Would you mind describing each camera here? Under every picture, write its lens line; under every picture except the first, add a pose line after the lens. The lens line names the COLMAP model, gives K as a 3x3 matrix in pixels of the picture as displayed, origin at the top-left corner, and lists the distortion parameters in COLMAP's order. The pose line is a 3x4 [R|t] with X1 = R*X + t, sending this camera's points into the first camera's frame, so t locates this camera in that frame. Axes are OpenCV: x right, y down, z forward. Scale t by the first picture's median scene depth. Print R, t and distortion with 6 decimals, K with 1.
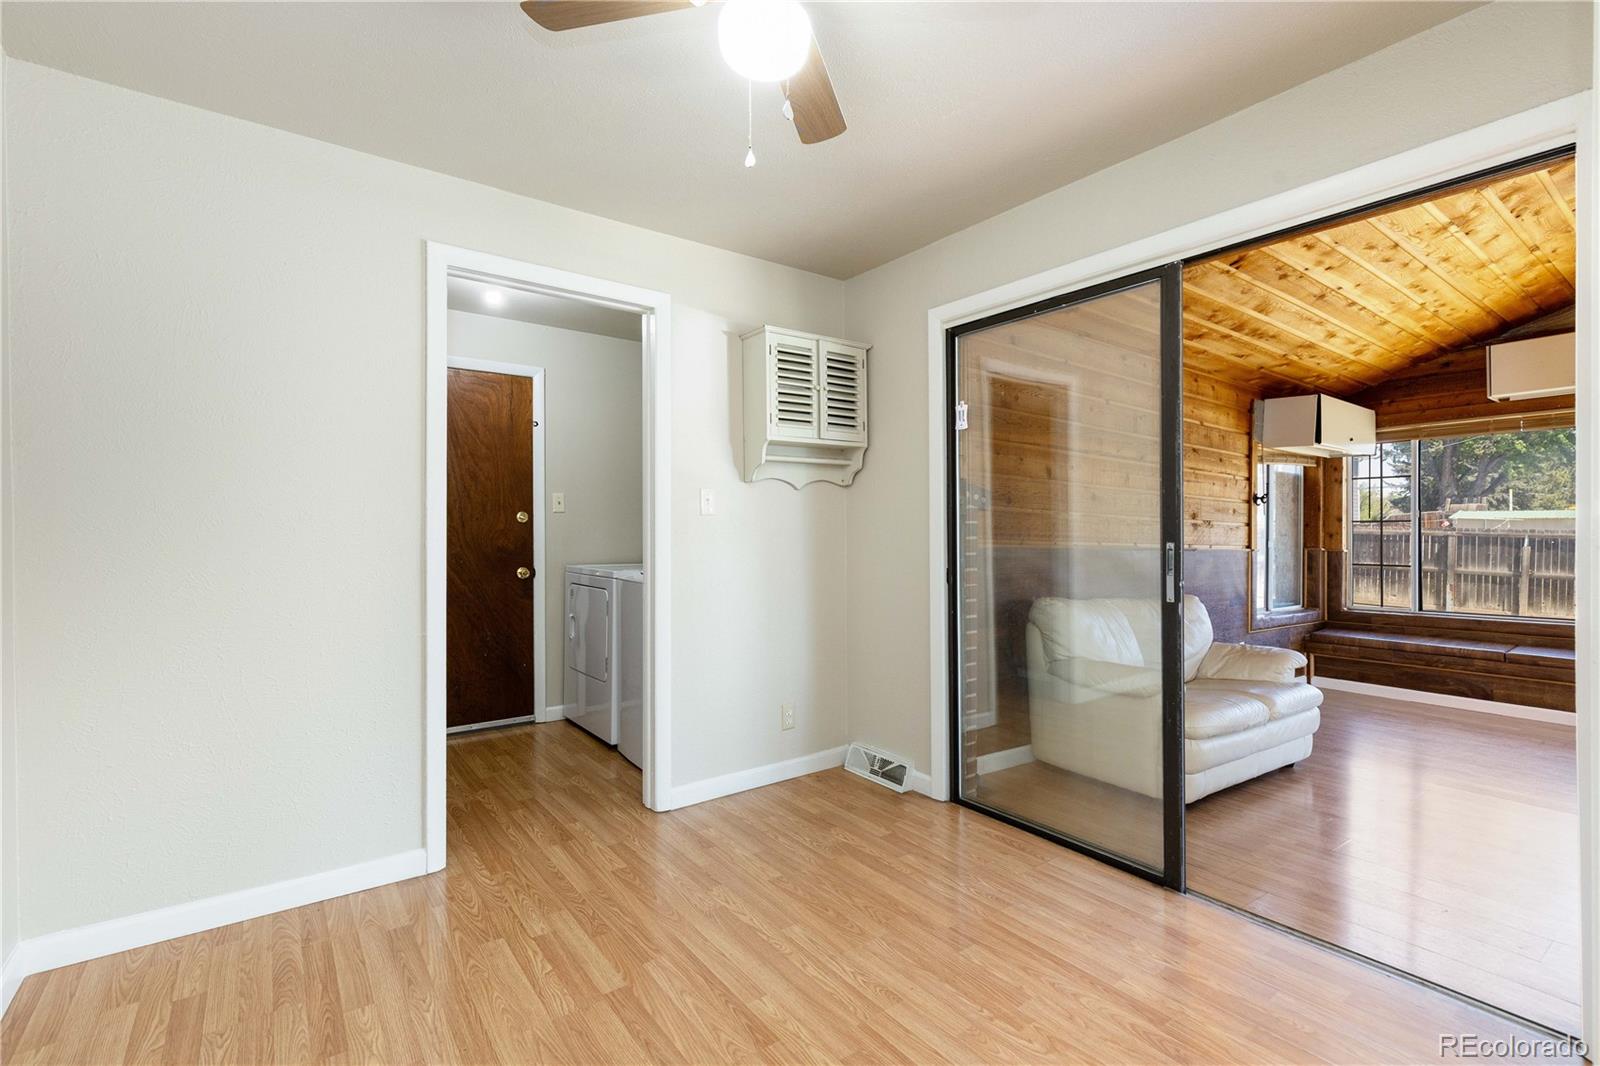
lens RADIAL K [[719.7, 0, 792.5], [0, 719.7, 528.5], [0, 0, 1]] dist [0.006424, -0.000749]
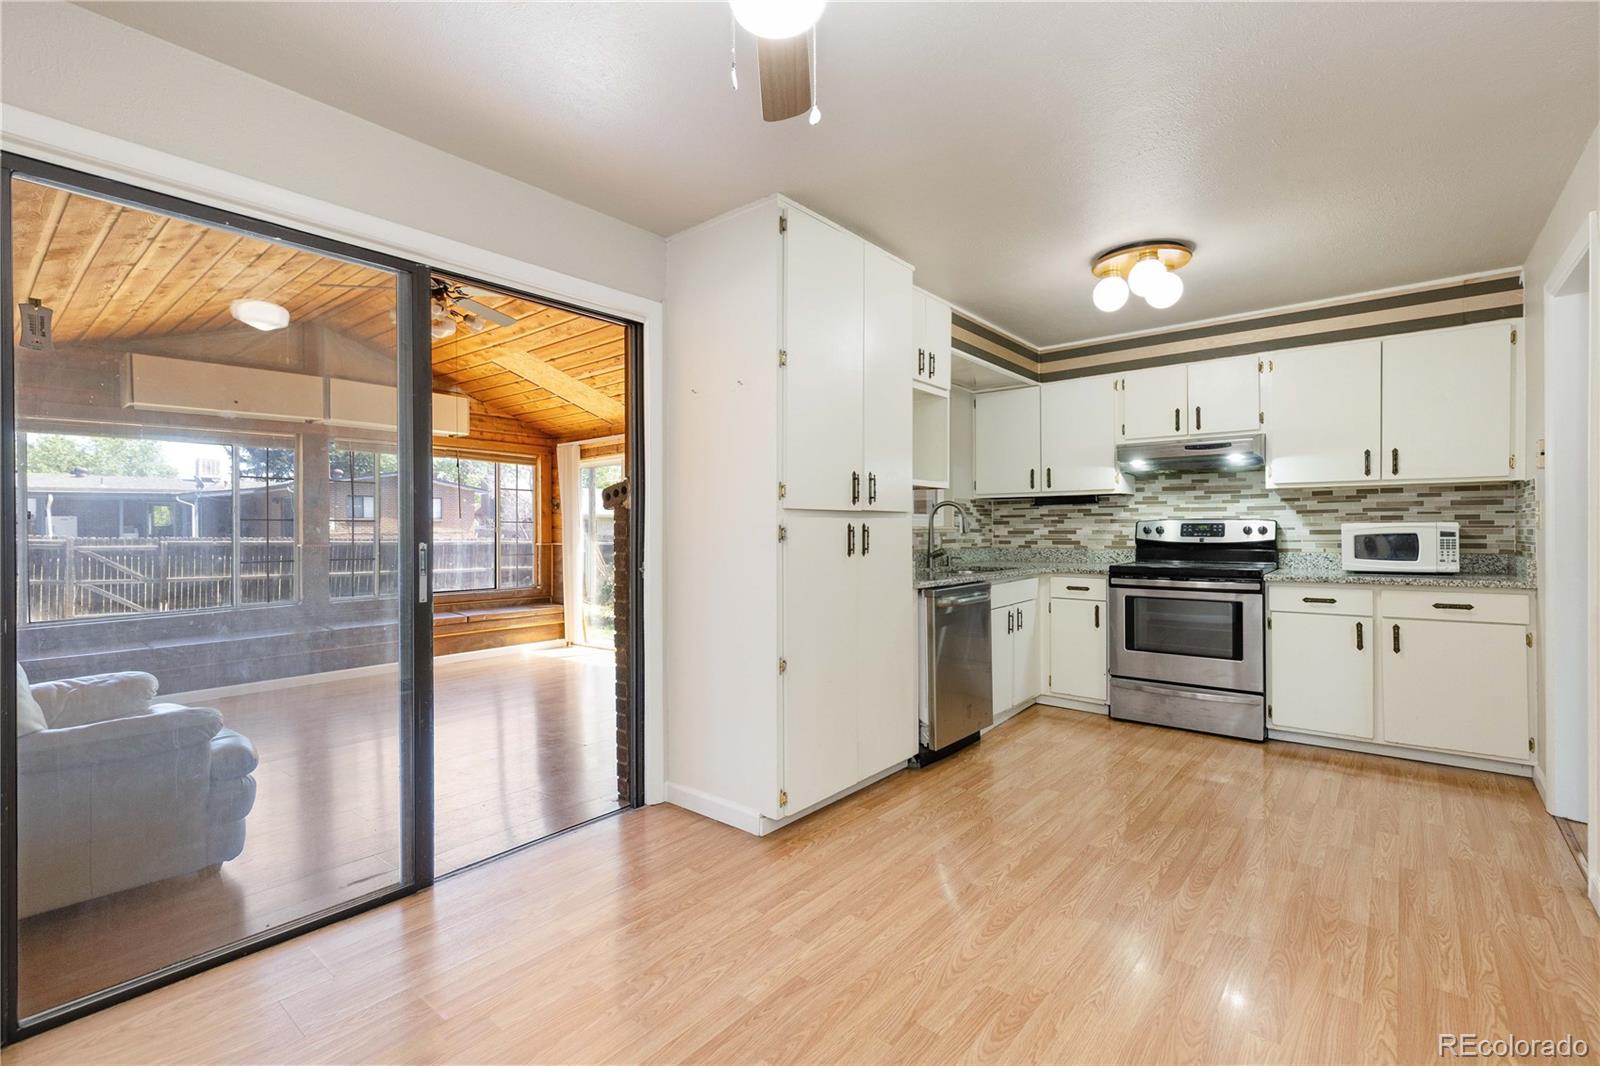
lens RADIAL K [[719.7, 0, 792.5], [0, 719.7, 528.5], [0, 0, 1]] dist [0.006424, -0.000749]
pose [[-0.240492, 0.002199, 0.970649, -0.315120], [0.004074, 0.999991, -0.001256, 0.001367], [-0.970643, 0.003652, -0.240499, 0.409444]]
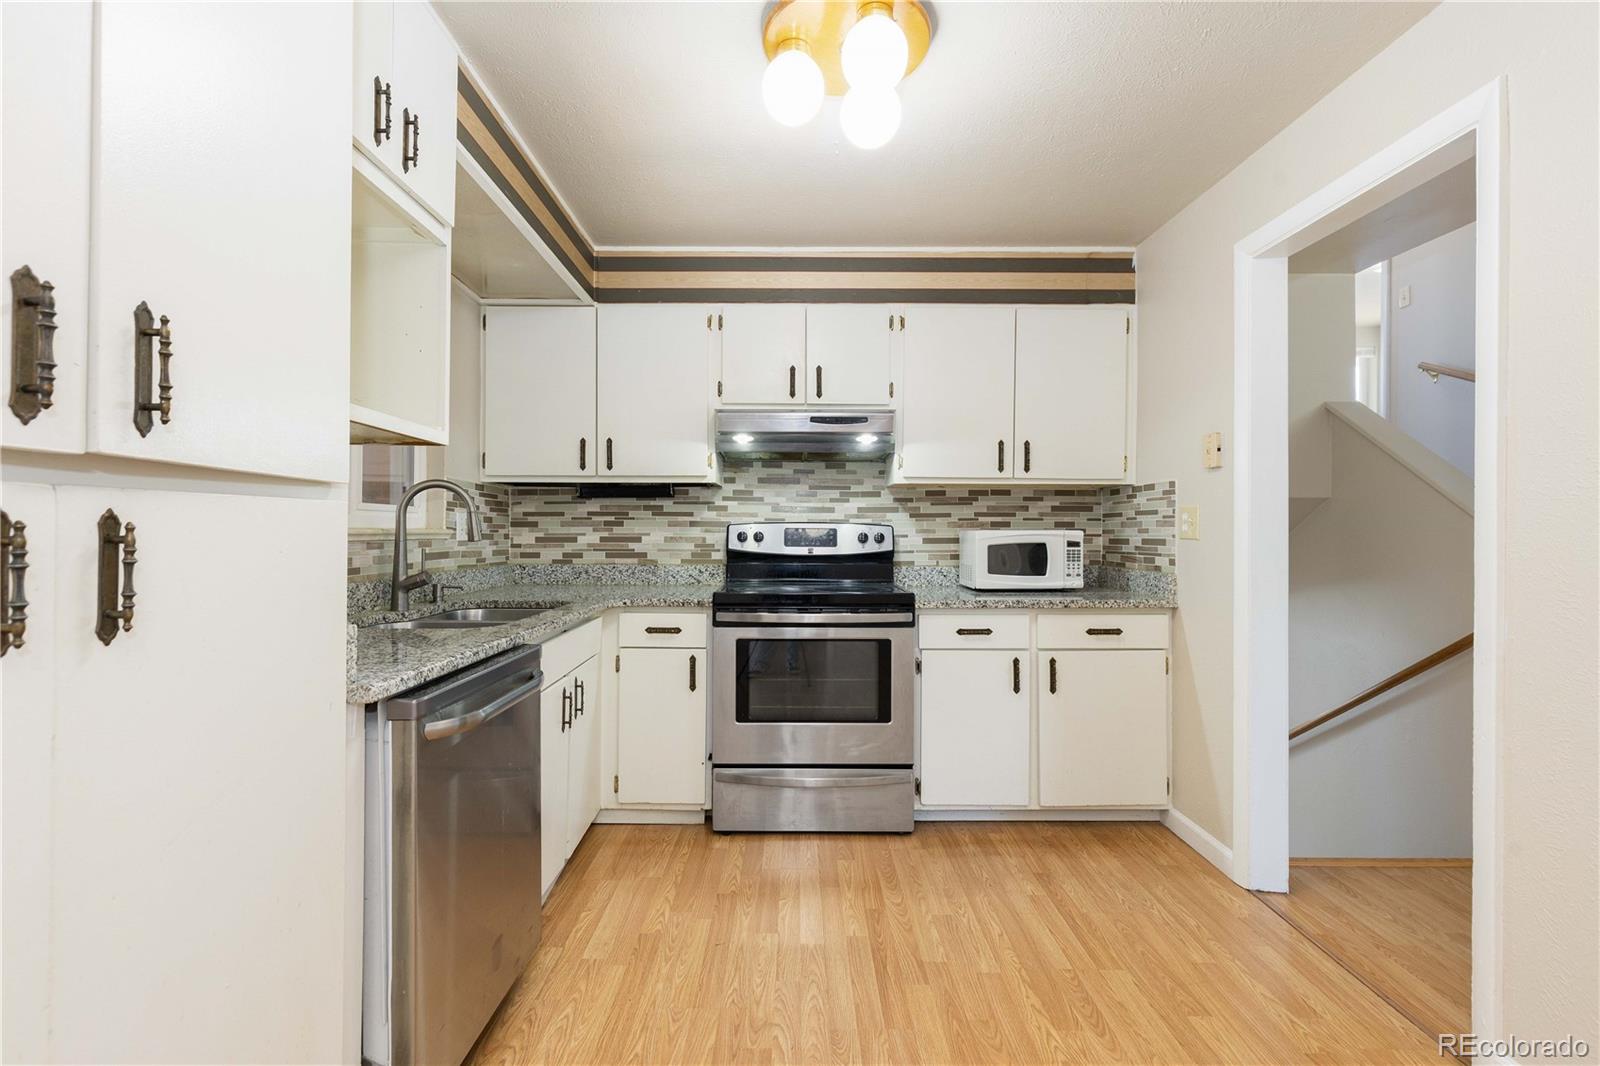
lens RADIAL K [[719.7, 0, 792.5], [0, 719.7, 528.5], [0, 0, 1]] dist [0.006424, -0.000749]
pose [[-0.806657, 0.001276, 0.591019, 0.128438], [-0.003673, 0.999968, -0.007172, 0.000722], [-0.591009, -0.007956, -0.806626, 0.209932]]
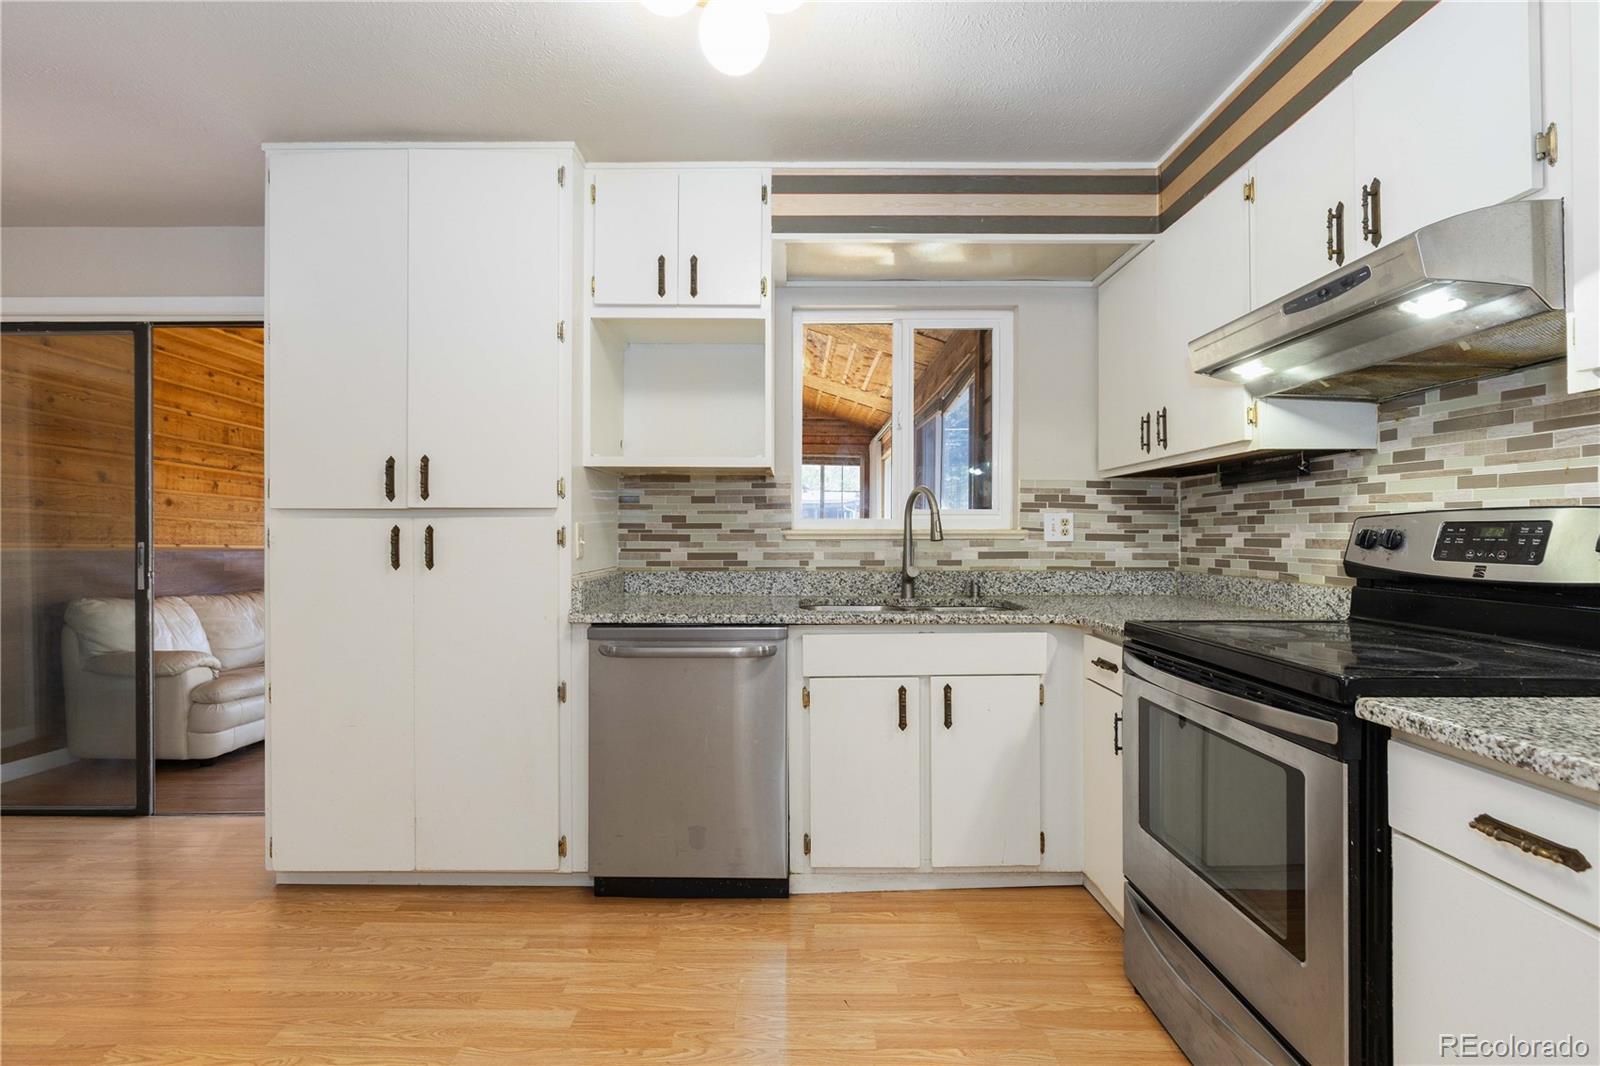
lens RADIAL K [[739.4, 0, 800.0], [0, 739.4, 533.0], [0, 0, 1]] dist [-0.002118, -0.000232]
pose [[0.589685, 0.001194, 0.807632, 0.088700], [-0.001449, 0.999999, -0.000421, 0.001251], [-0.807632, -0.000922, 0.589686, -0.381933]]
